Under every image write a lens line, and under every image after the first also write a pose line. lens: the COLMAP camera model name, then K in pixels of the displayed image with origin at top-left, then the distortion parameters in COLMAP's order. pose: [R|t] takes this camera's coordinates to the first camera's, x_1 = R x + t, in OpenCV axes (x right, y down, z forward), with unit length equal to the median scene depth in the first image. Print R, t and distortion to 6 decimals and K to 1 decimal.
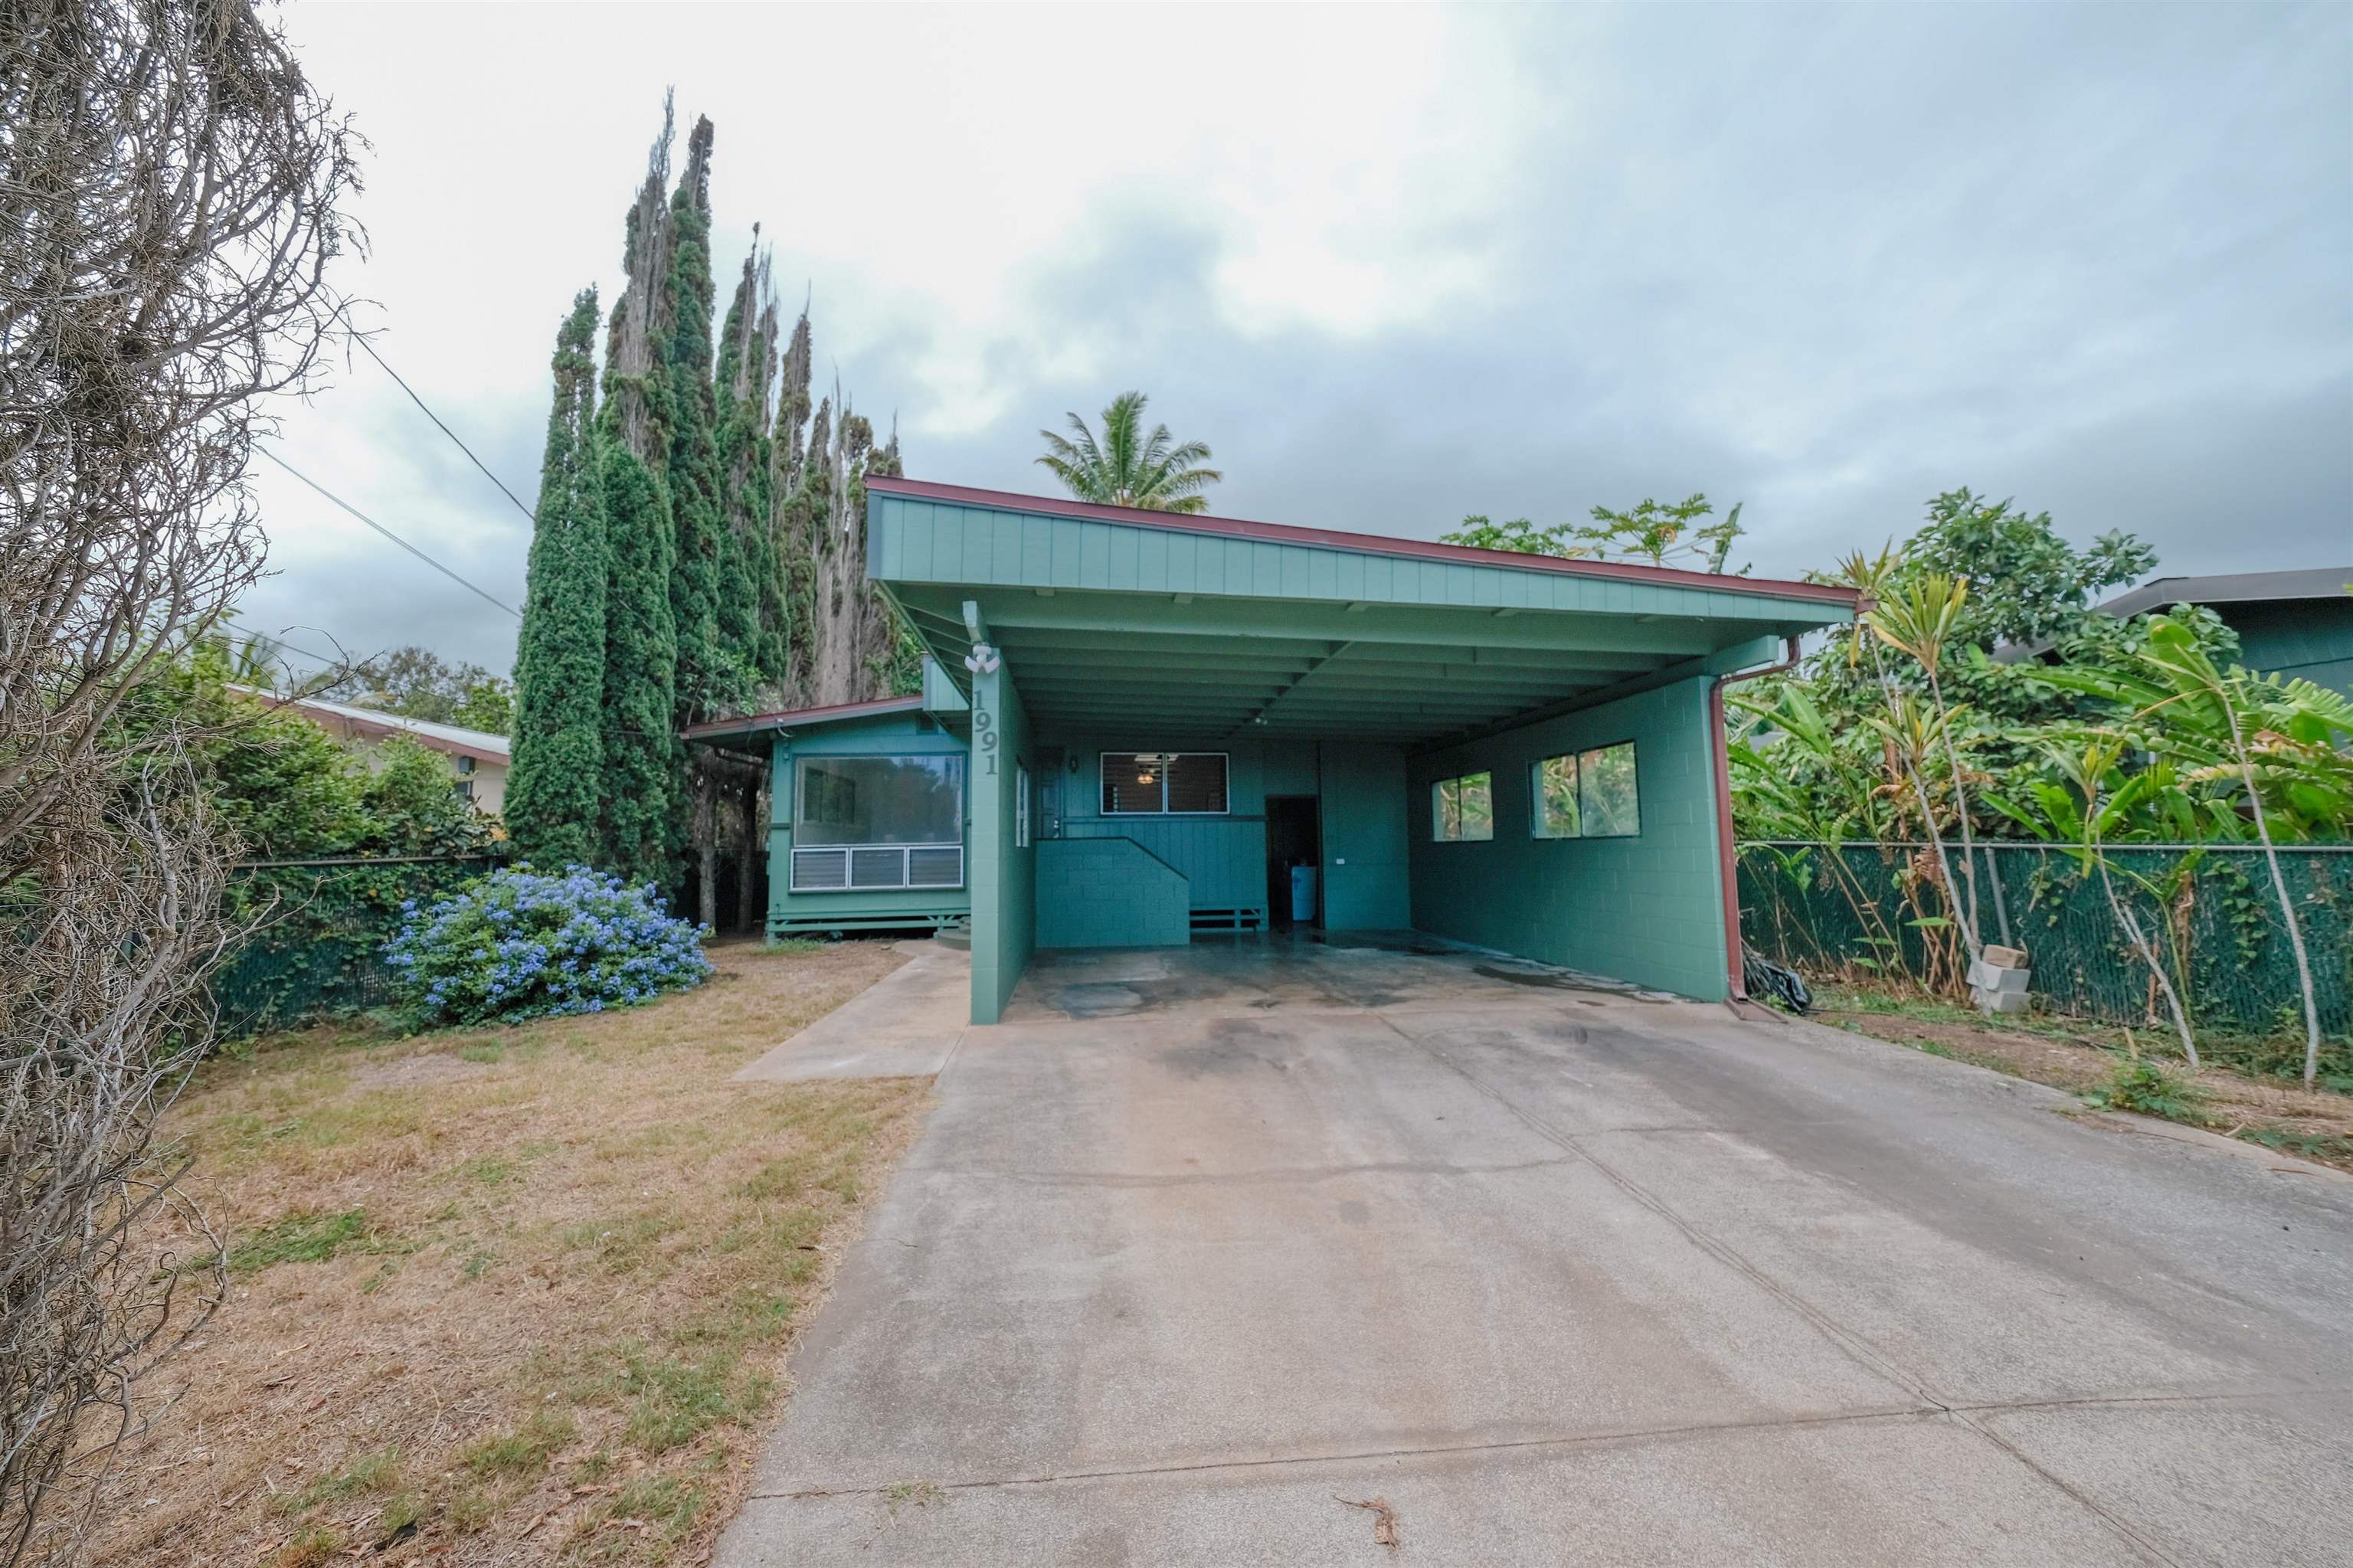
lens RADIAL K [[844.4, 0, 1176.5], [0, 844.4, 784.0], [0, 0, 1]] dist [0.007180, 0.000116]
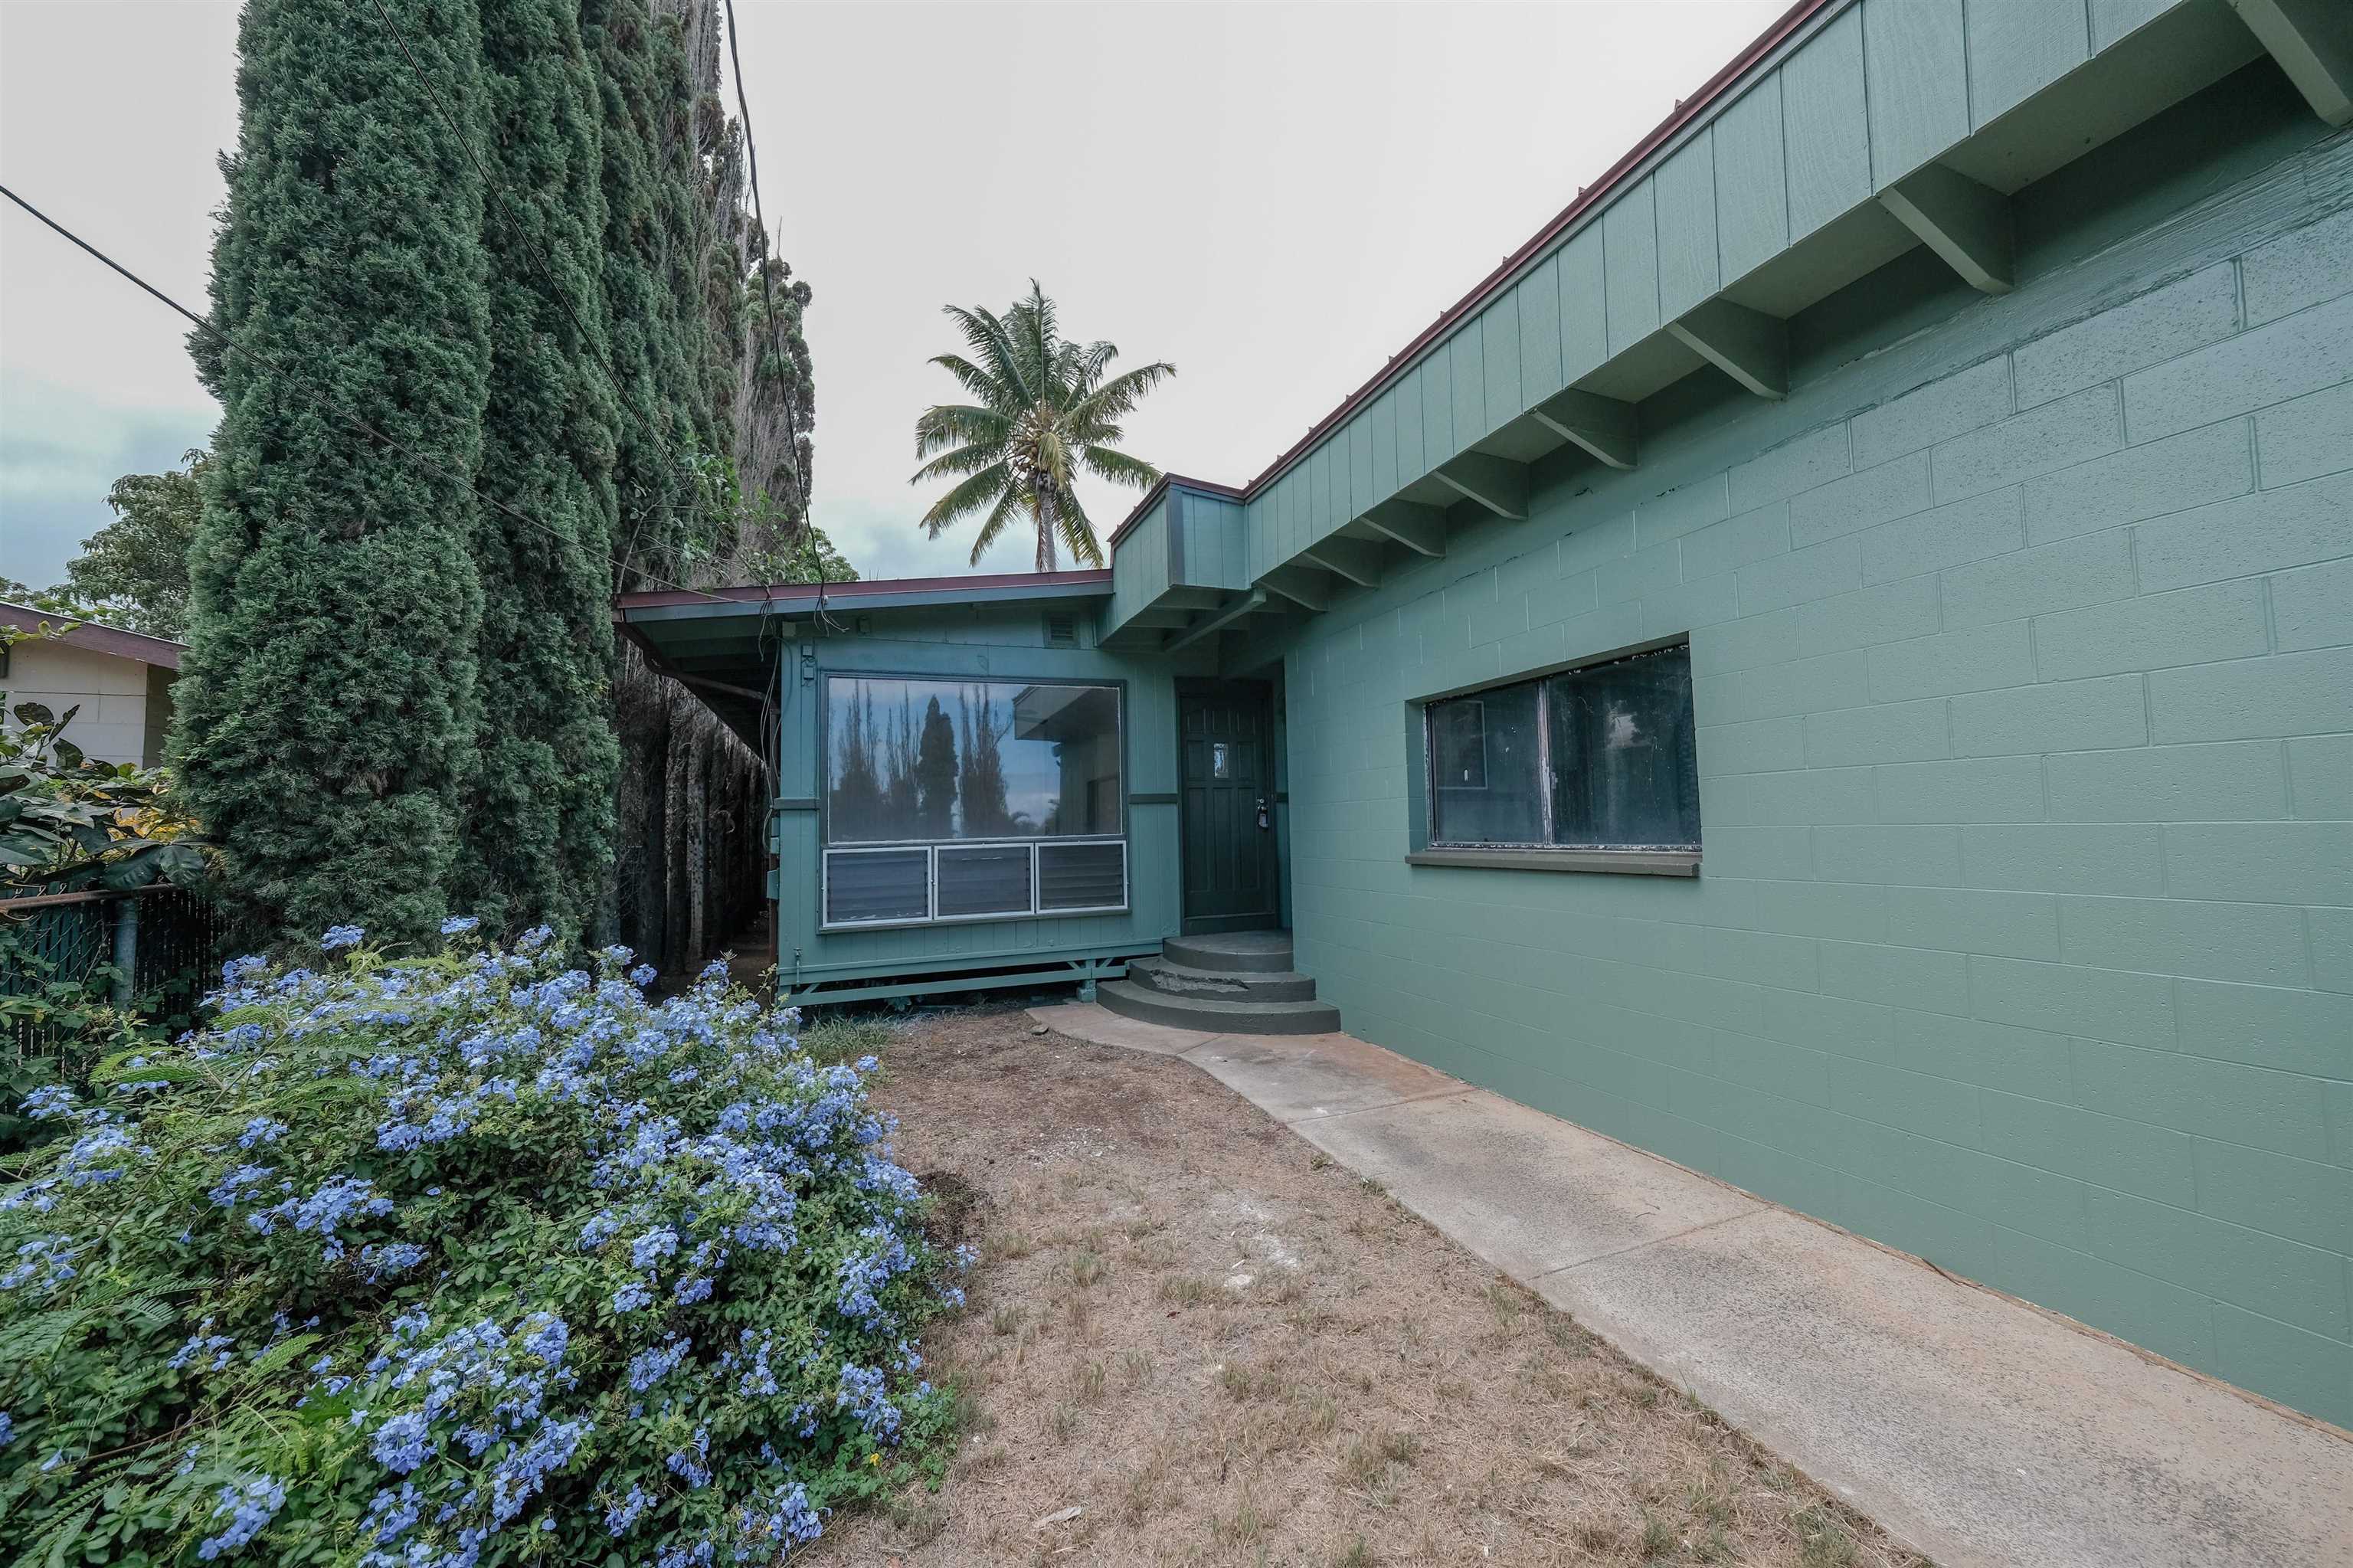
lens RADIAL K [[844.4, 0, 1176.5], [0, 844.4, 784.0], [0, 0, 1]] dist [0.007180, 0.000116]
pose [[0.961580, 0.006065, 0.274458, -0.486638], [-0.011049, 0.999801, 0.016616, 0.031676], [-0.274303, -0.019010, 0.961455, 0.546935]]
